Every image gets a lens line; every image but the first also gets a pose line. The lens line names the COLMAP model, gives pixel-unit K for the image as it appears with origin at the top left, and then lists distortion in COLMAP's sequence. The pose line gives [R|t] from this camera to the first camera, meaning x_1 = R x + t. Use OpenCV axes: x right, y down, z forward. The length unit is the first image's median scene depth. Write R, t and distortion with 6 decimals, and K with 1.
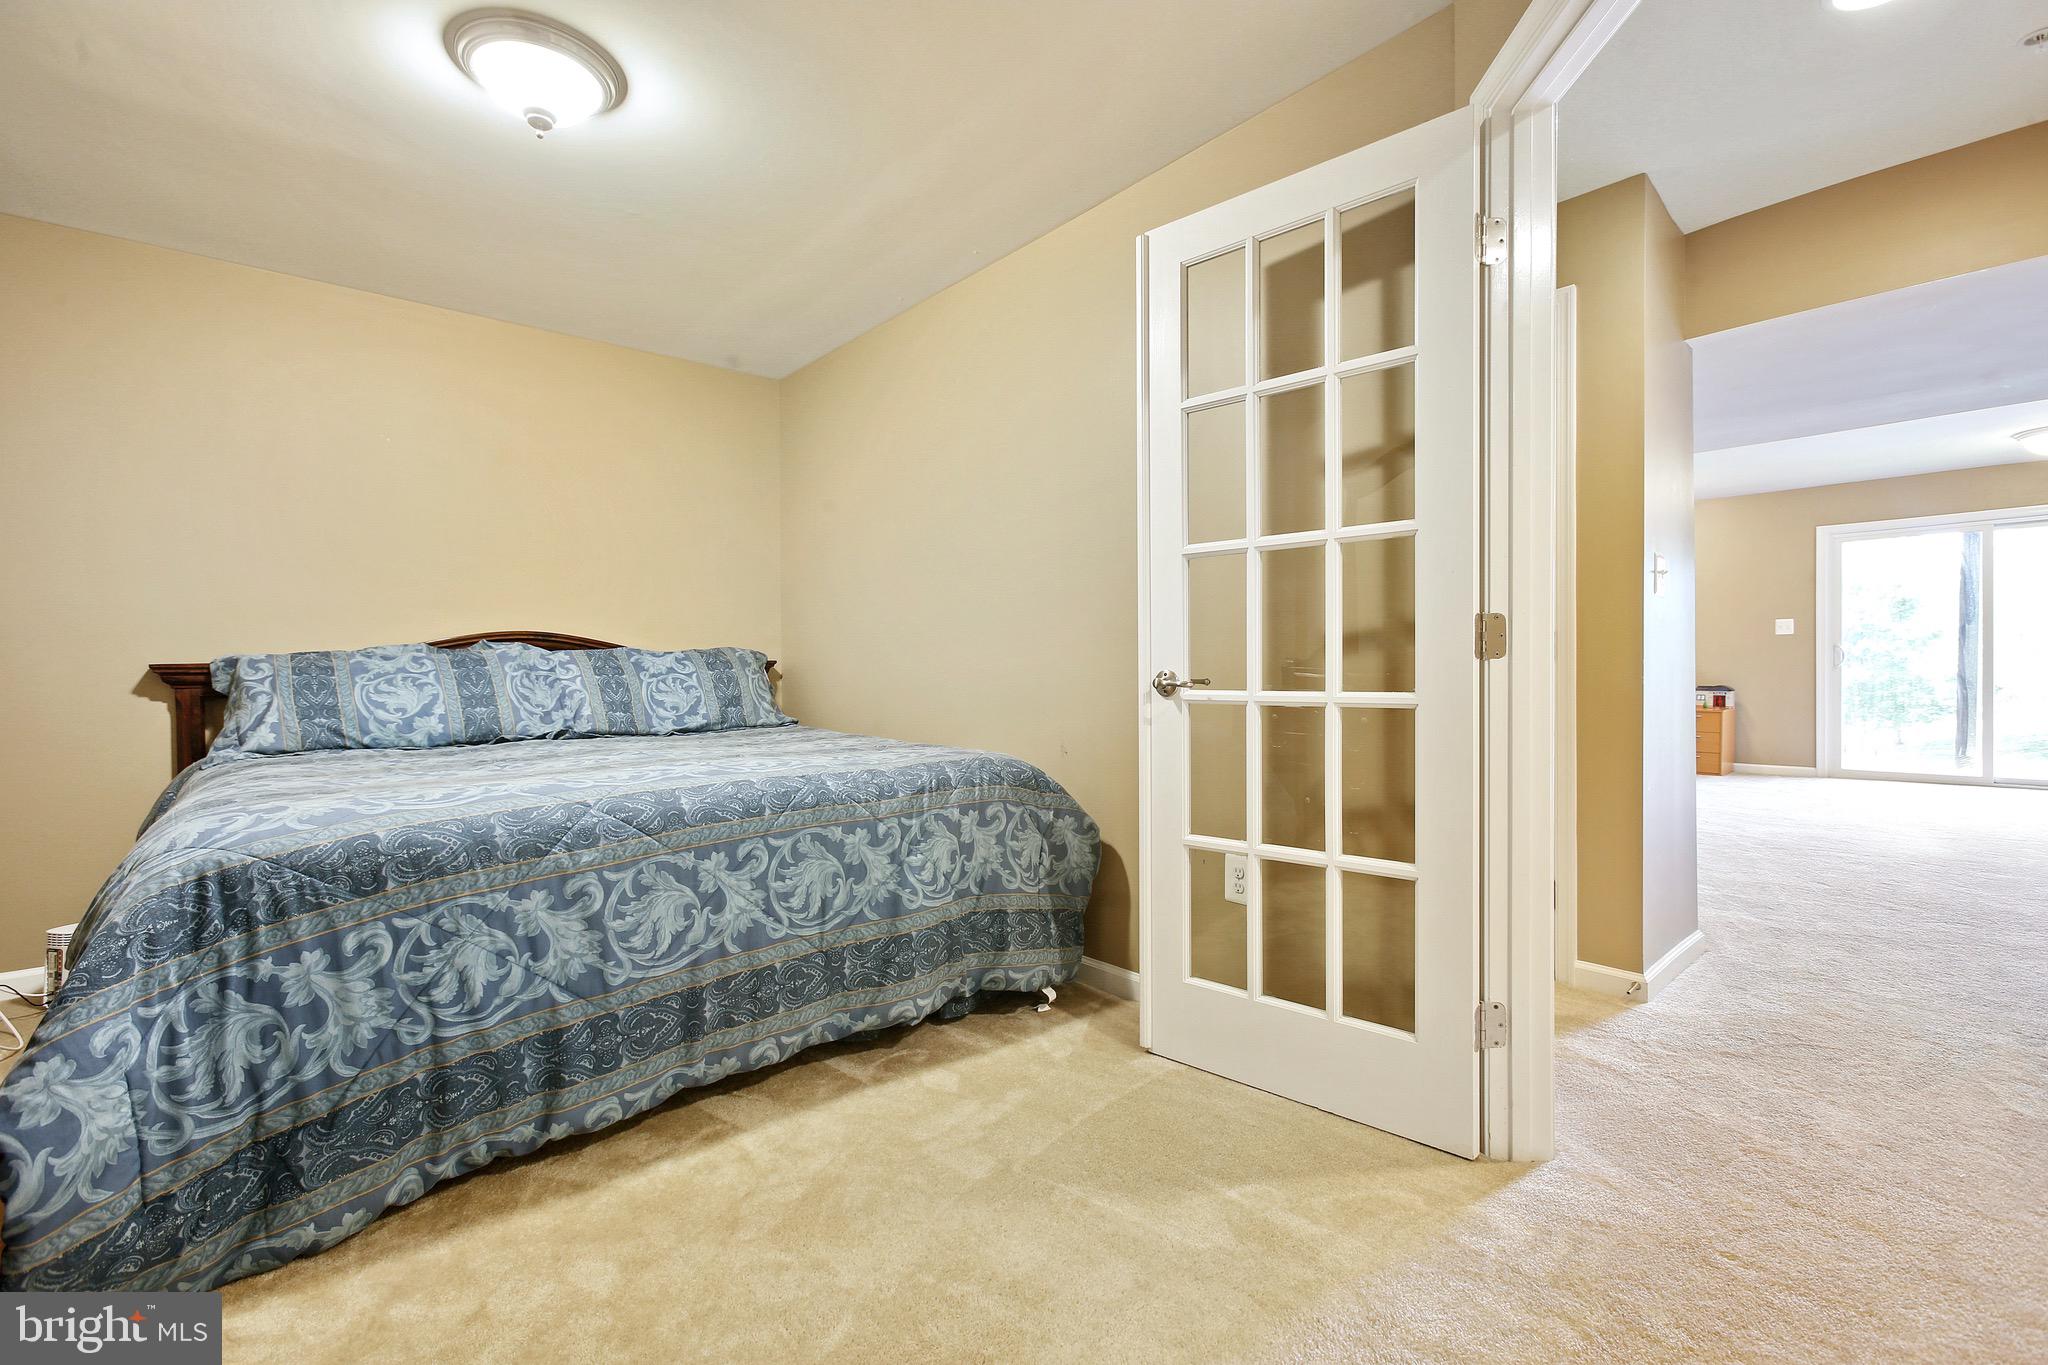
lens RADIAL K [[902.4, 0, 1024.0], [0, 902.4, 682.5], [0, 0, 1]] dist [0.022789, -0.009390]
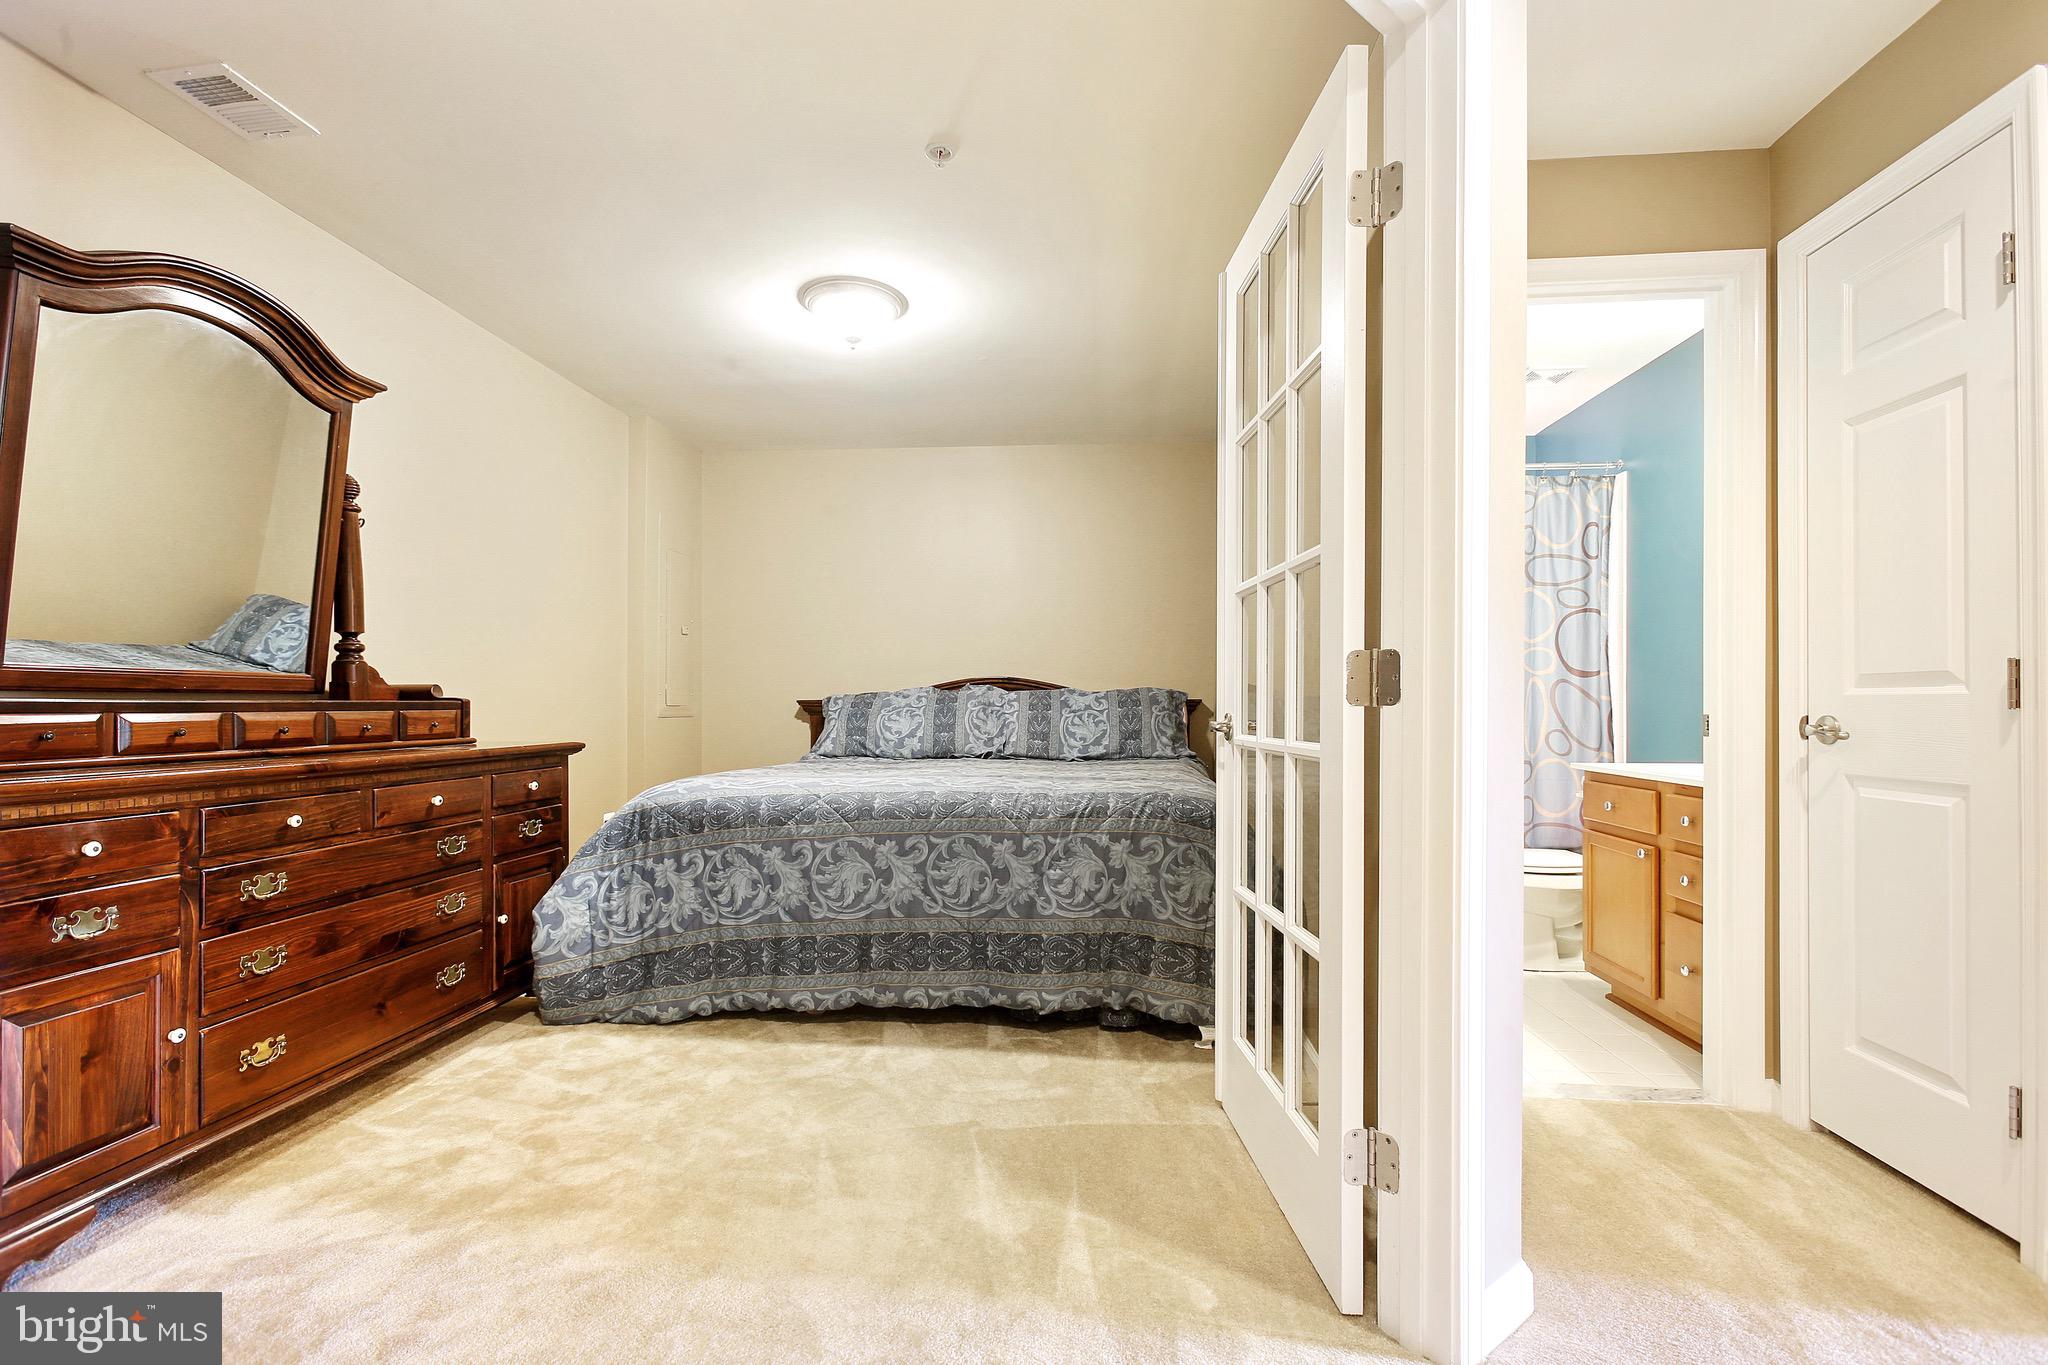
lens RADIAL K [[907.6, 0, 1022.7], [0, 907.6, 702.9], [0, 0, 1]] dist [-0.000856, 0.000097]
pose [[0.695854, 0.006260, -0.718156, 0.775099], [-0.019629, 0.999754, -0.010304, -0.009830], [0.717915, 0.021267, 0.695806, 0.183369]]
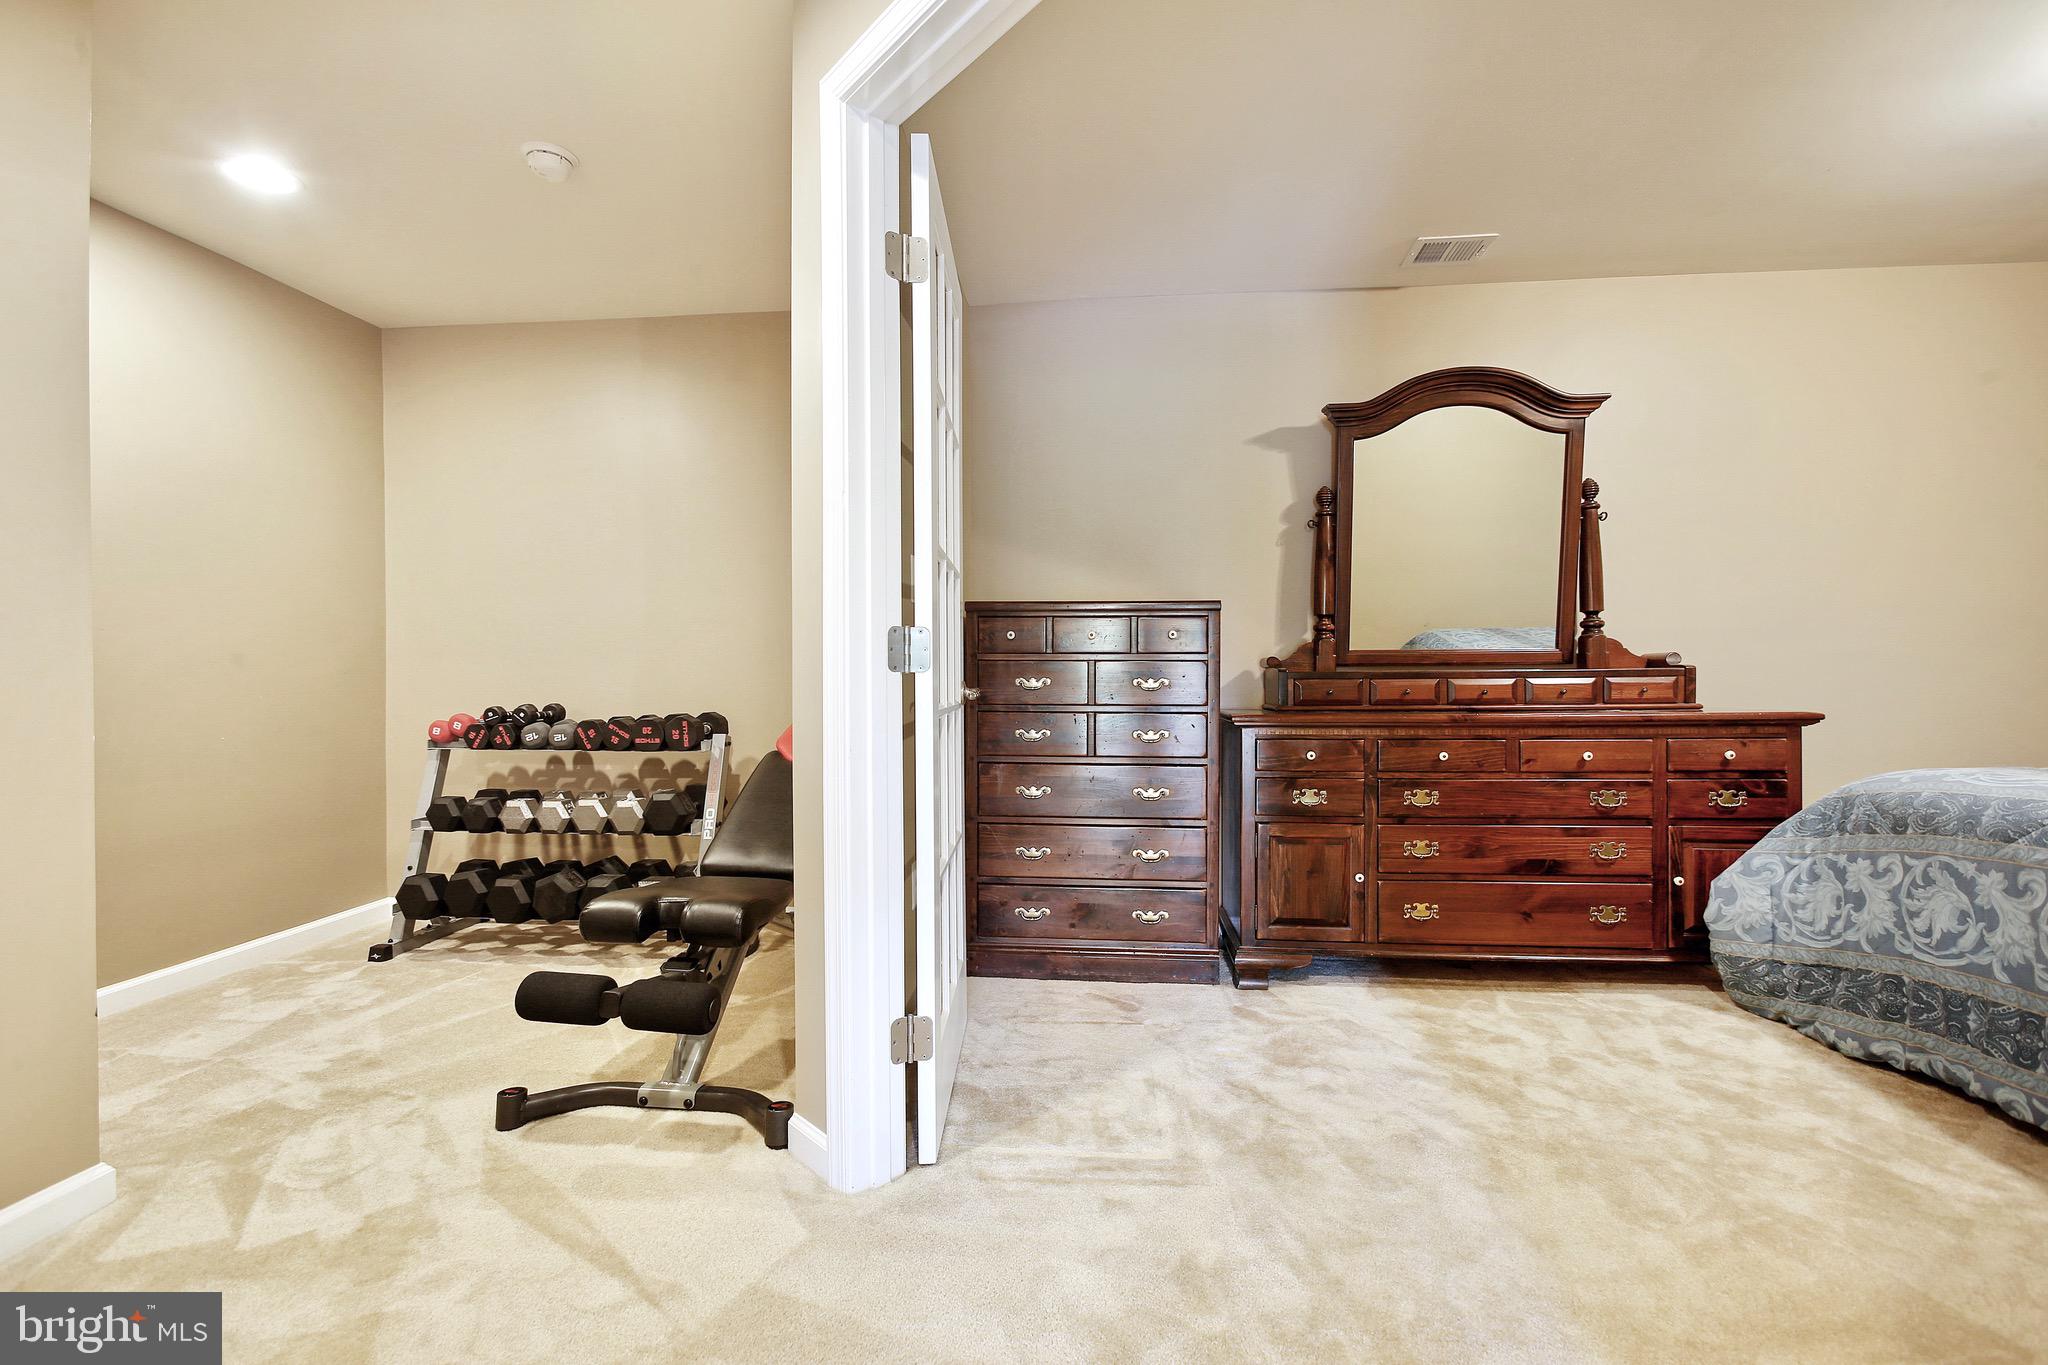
lens RADIAL K [[900.6, 0, 1024.0], [0, 900.6, 682.5], [0, 0, 1]] dist [0.001605, -0.000175]
pose [[-0.726128, 0.016436, -0.687363, 0.925866], [0.000482, 0.999726, 0.023395, -0.020996], [0.687559, 0.016656, -0.725937, 0.858719]]
